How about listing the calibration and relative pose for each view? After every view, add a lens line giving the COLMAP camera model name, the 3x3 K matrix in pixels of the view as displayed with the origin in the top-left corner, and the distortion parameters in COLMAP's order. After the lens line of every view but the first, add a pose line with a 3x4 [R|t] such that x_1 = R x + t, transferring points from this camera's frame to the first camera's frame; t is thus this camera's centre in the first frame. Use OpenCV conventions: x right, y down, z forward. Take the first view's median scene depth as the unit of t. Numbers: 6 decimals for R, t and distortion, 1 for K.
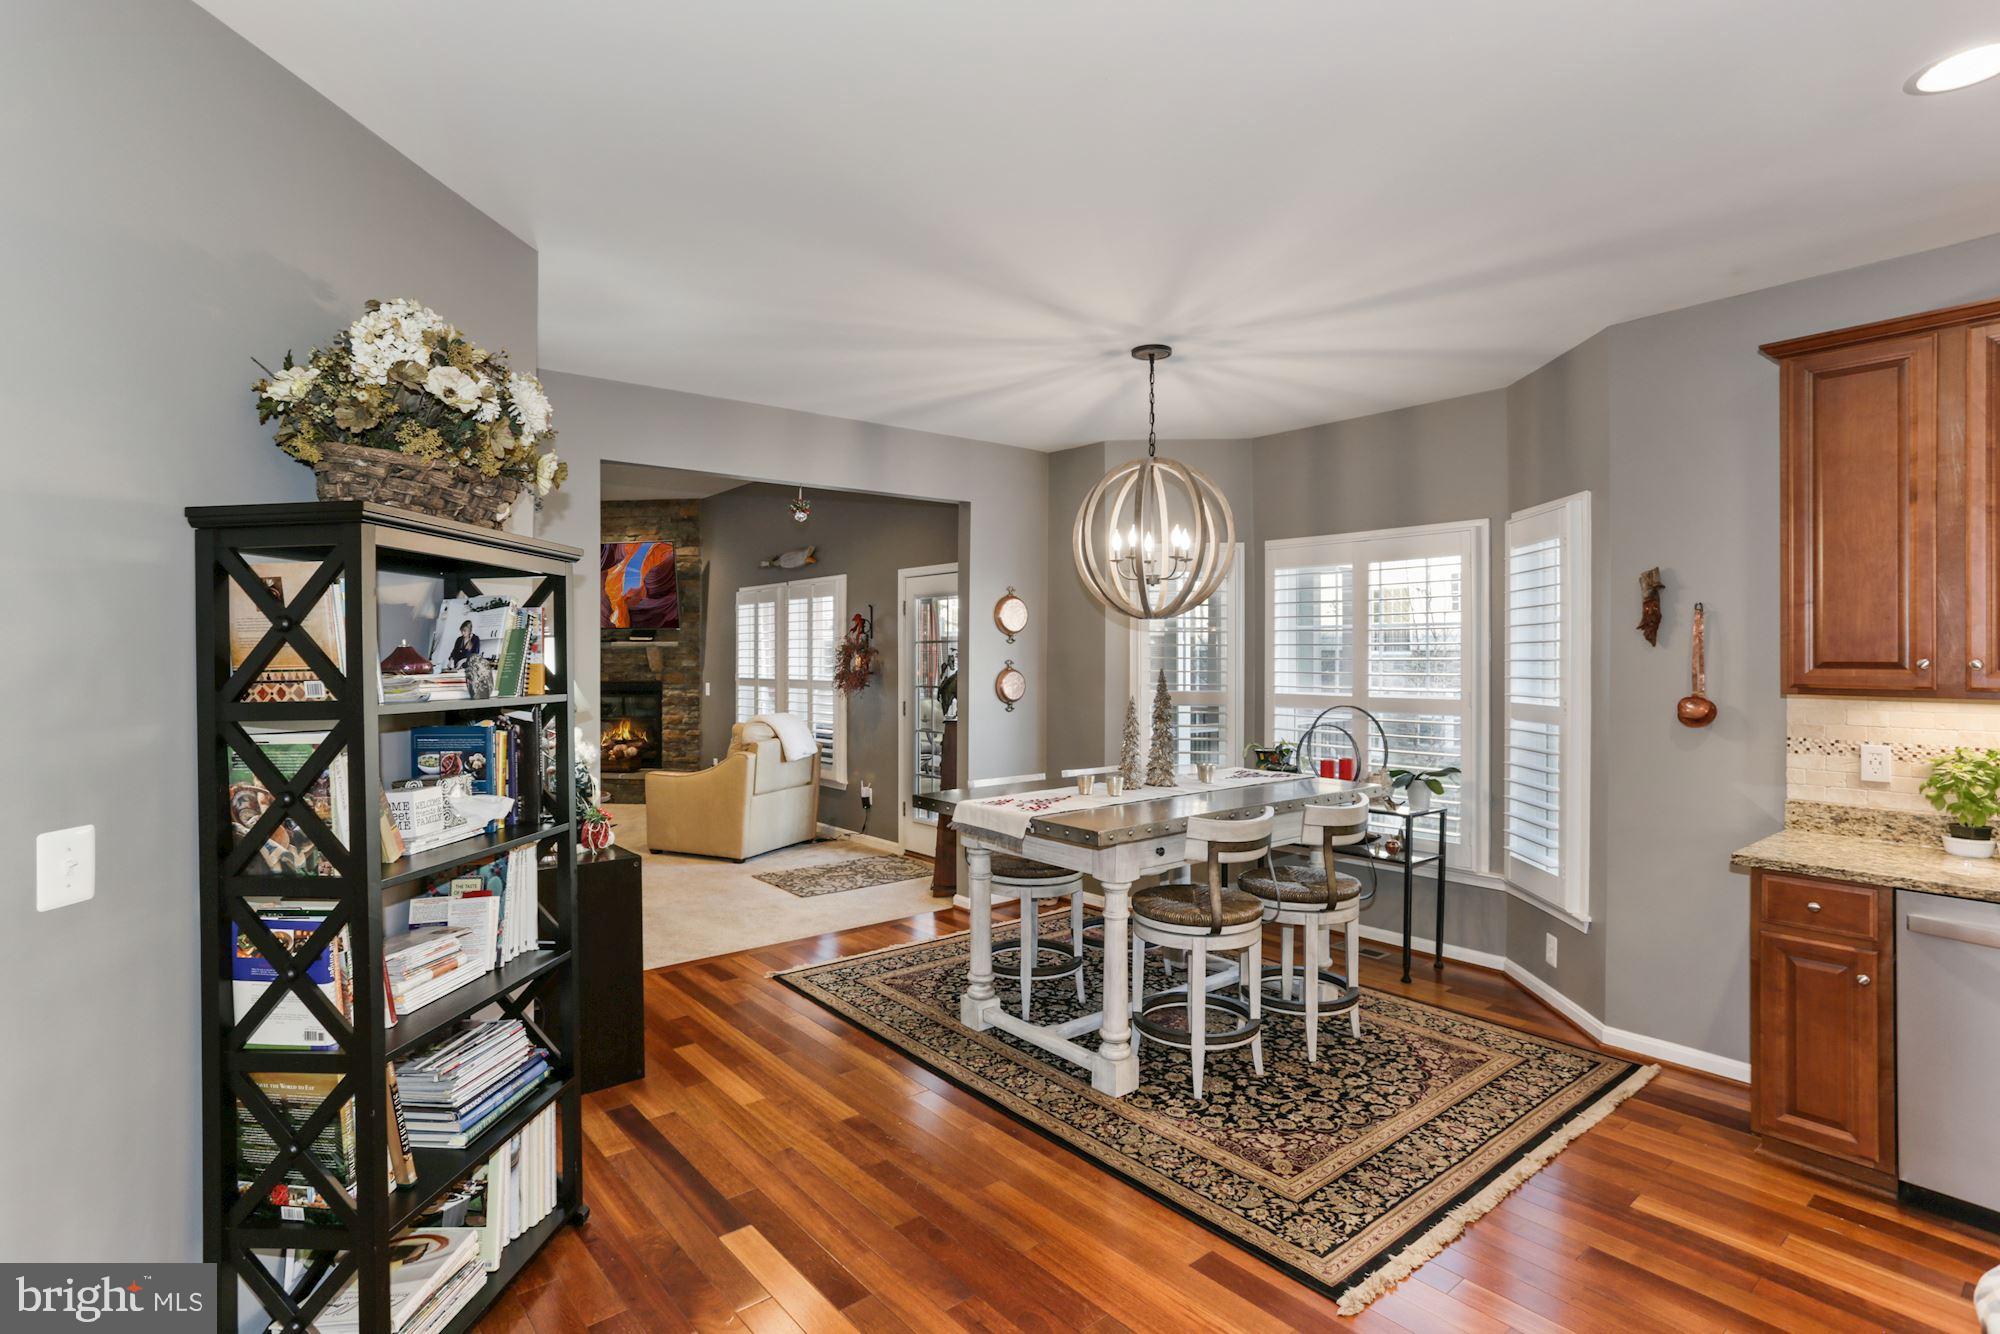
lens RADIAL K [[976.1, 0, 990.8], [0, 976.1, 655.2], [0, 0, 1]] dist [-0.047504, 0.029253]
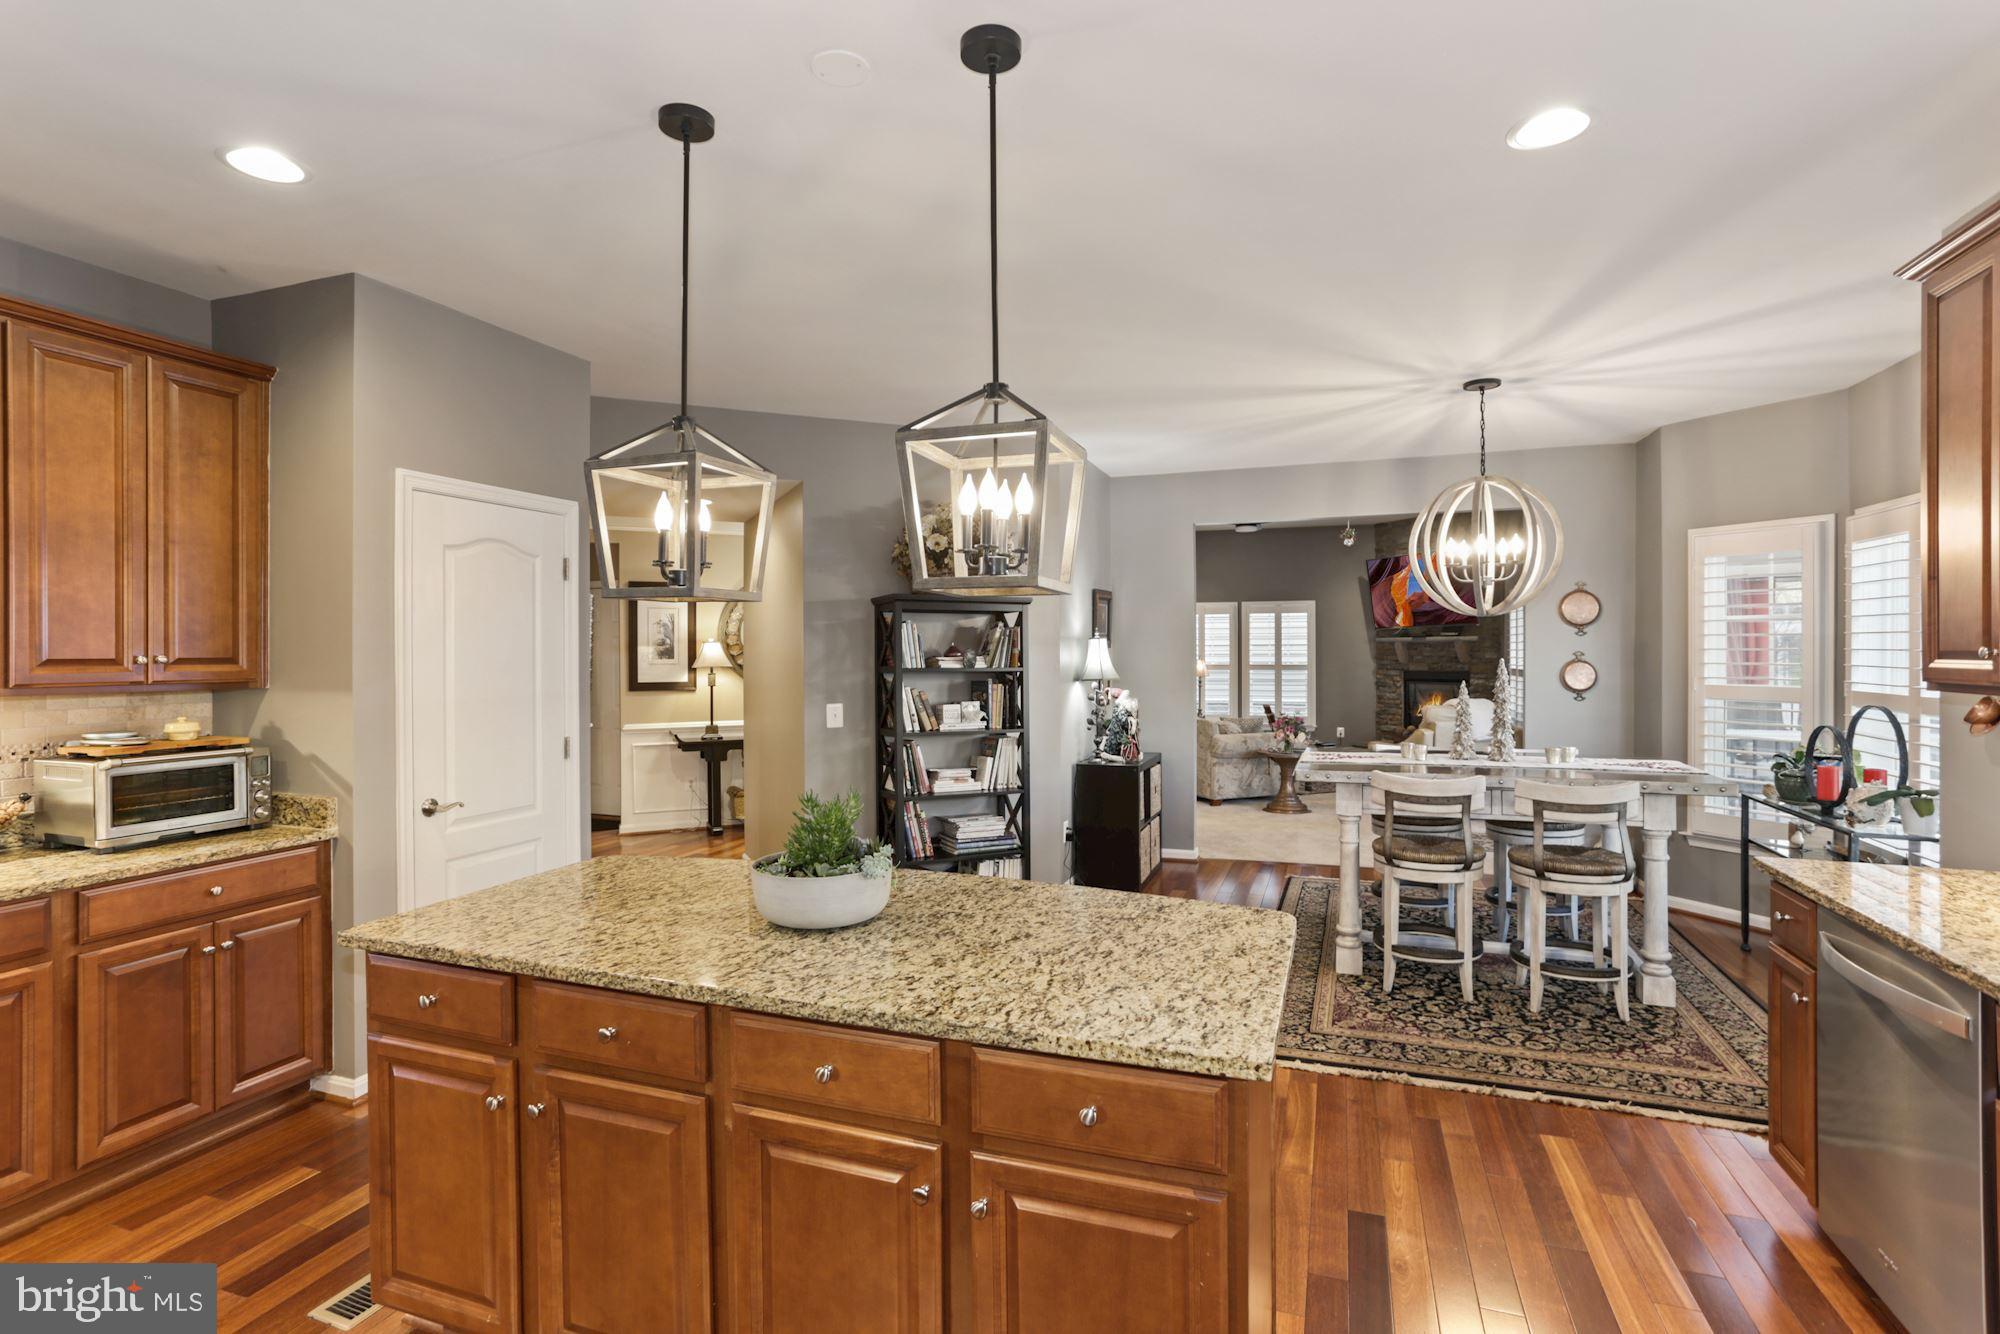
lens RADIAL K [[964.3, 0, 1006.3], [0, 964.3, 650.9], [0, 0, 1]] dist [-0.044937, 0.040578]
pose [[0.520327, -0.002000, -0.853964, 0.875320], [0.004165, 0.999991, 0.000195, 0.002830], [0.853957, -0.003658, 0.520331, -0.078038]]
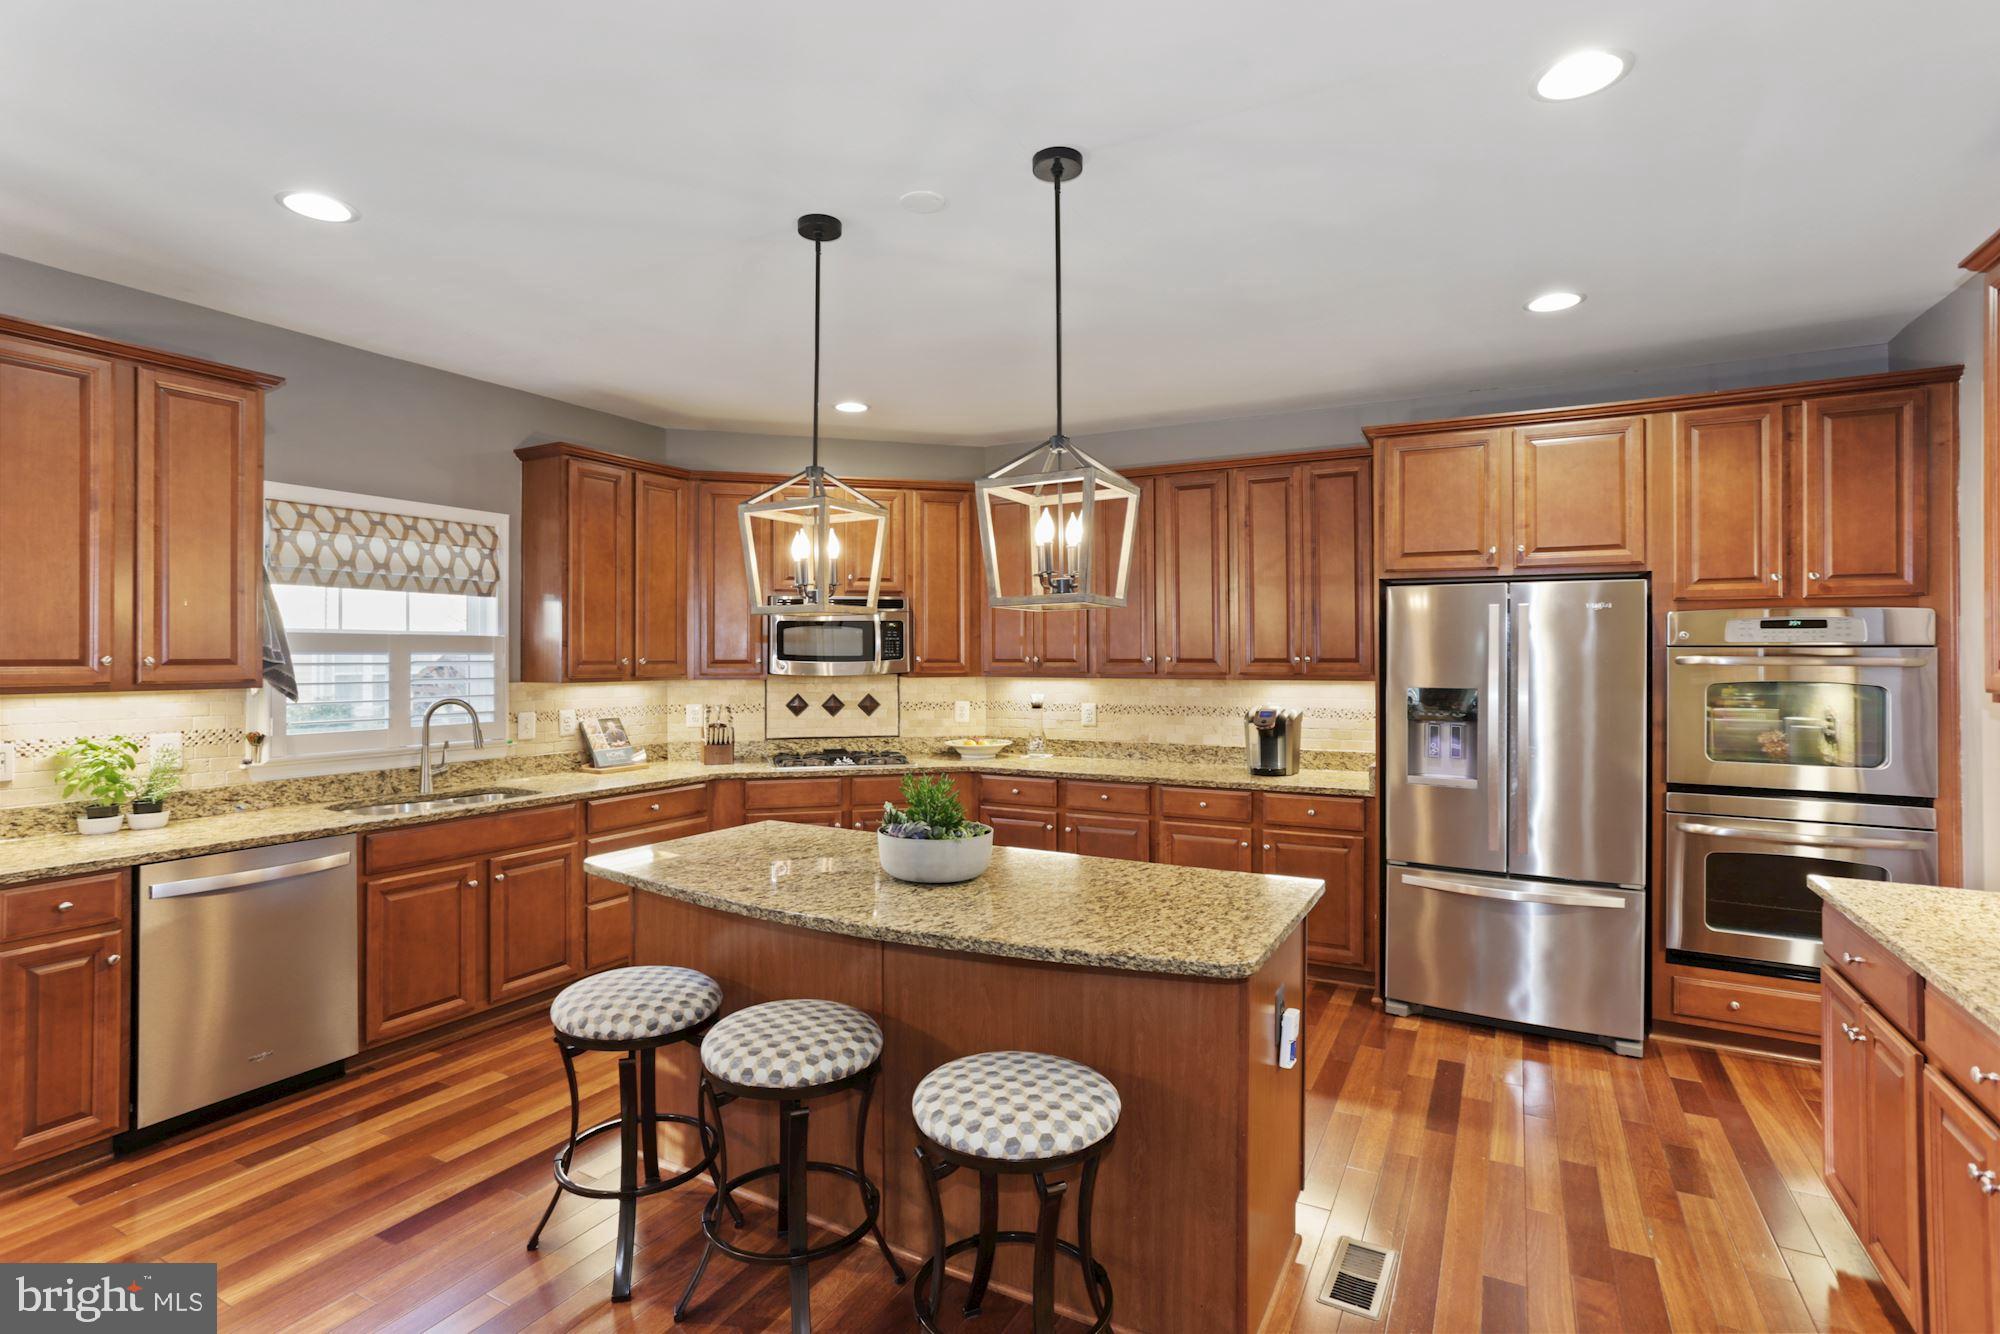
lens RADIAL K [[976.1, 0, 990.8], [0, 976.1, 655.2], [0, 0, 1]] dist [-0.047504, 0.029253]
pose [[-0.370931, -0.001257, 0.928660, -0.295970], [-0.001072, 0.999999, 0.000925, 0.000381], [-0.928660, -0.000653, -0.370931, 0.340056]]
